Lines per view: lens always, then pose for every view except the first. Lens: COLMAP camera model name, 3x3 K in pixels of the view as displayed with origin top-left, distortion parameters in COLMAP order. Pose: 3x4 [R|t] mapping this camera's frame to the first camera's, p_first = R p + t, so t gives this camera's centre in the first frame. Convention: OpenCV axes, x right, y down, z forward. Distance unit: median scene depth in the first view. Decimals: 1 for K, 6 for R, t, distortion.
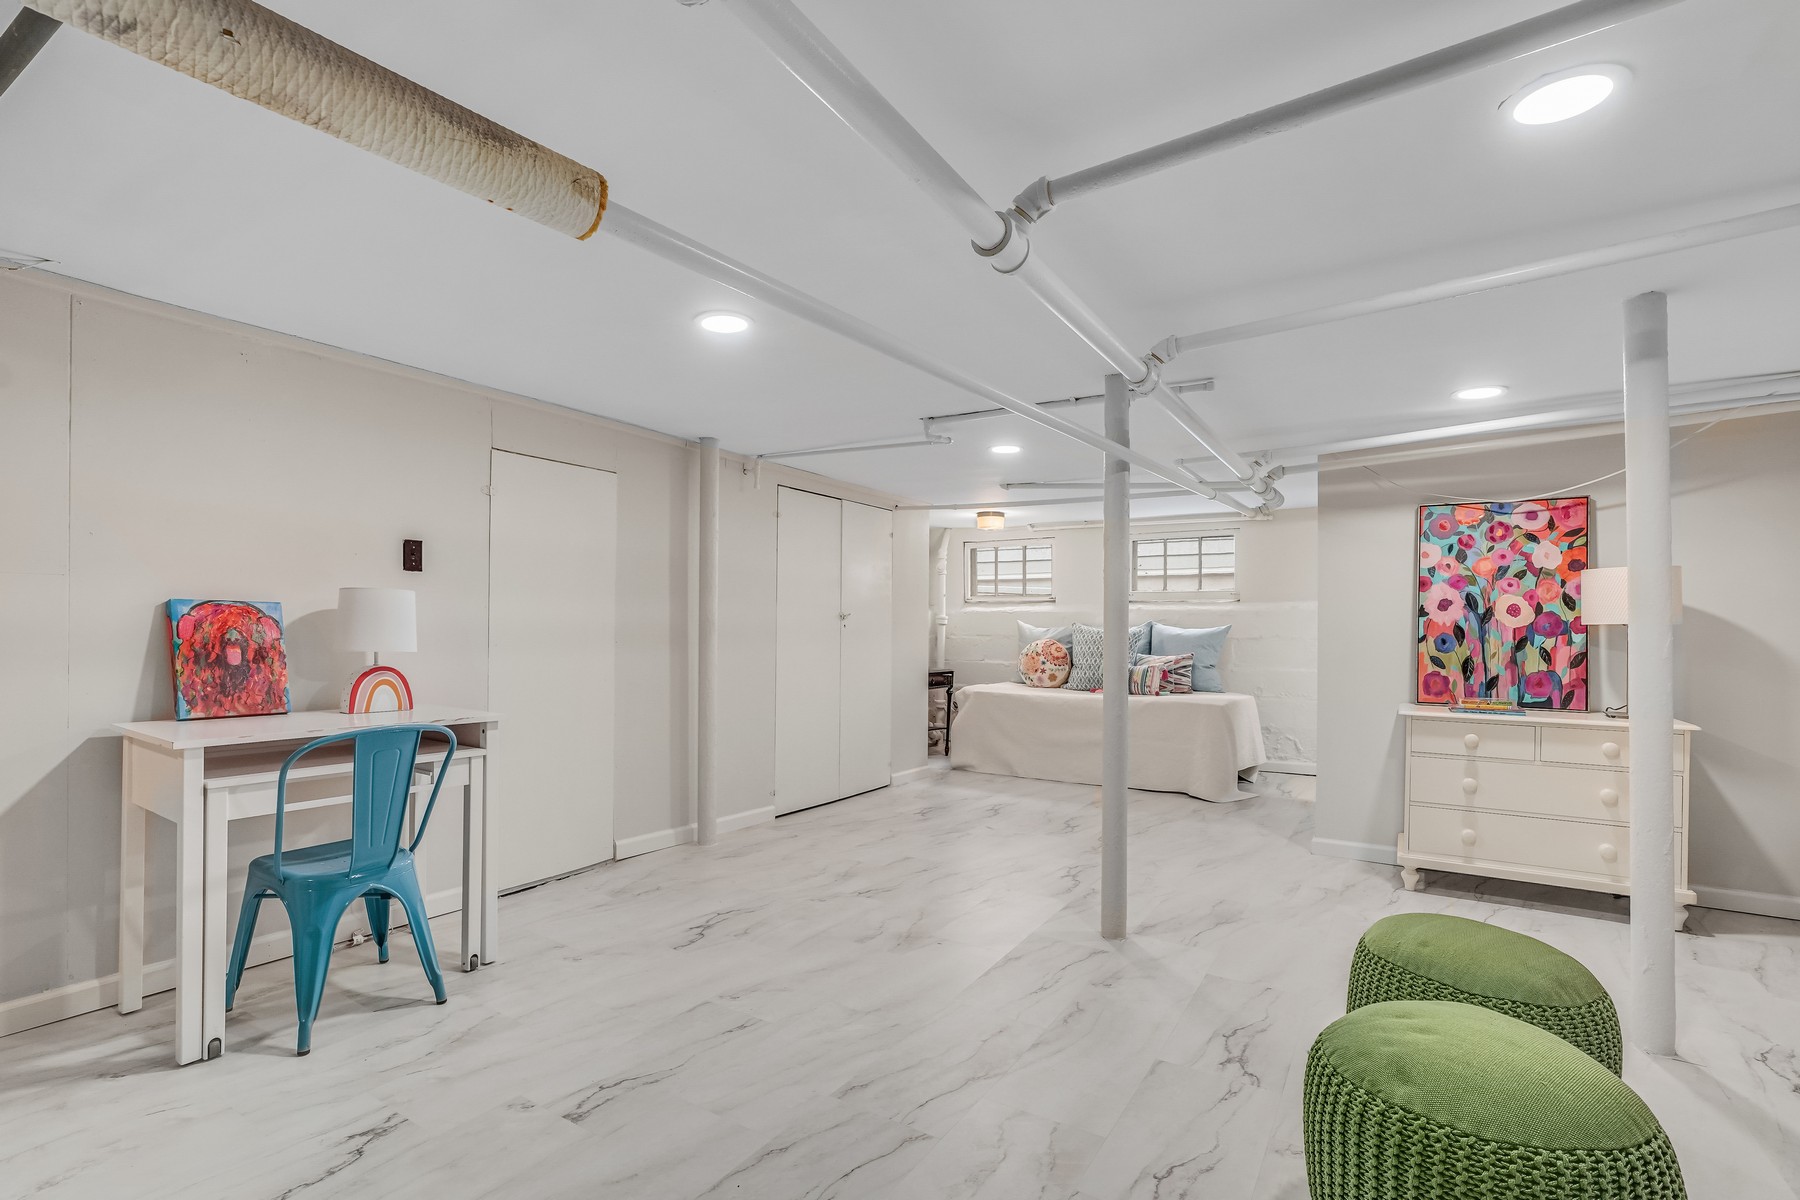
lens RADIAL K [[821.4, 0, 886.5], [0, 821.4, 588.9], [0, 0, 1]] dist [-0.032175, 0.015338]
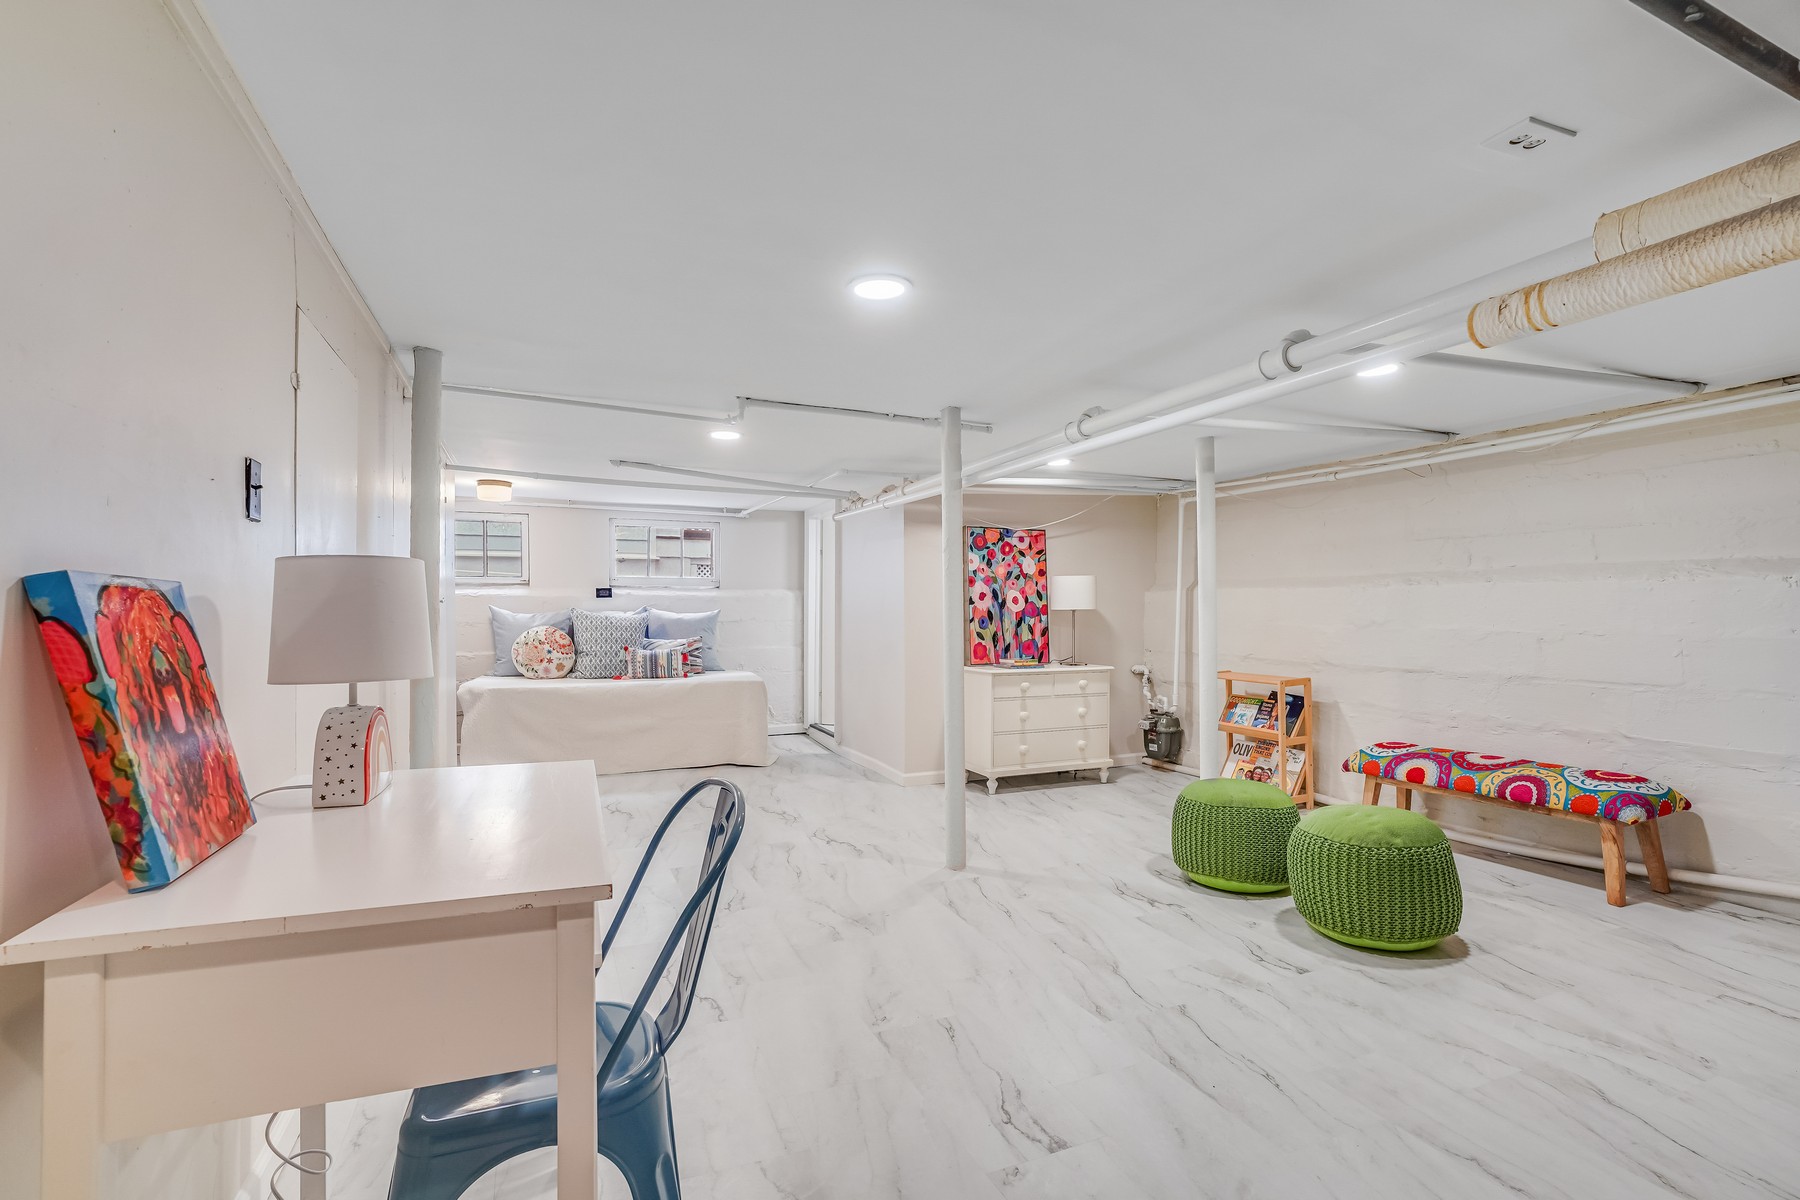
lens RADIAL K [[821.4, 0, 886.5], [0, 821.4, 588.9], [0, 0, 1]] dist [-0.032175, 0.015338]
pose [[0.566738, 0.012413, 0.823805, -0.634325], [-0.033270, 0.999416, 0.007828, 0.000413], [-0.823226, -0.031844, 0.566820, 0.318669]]
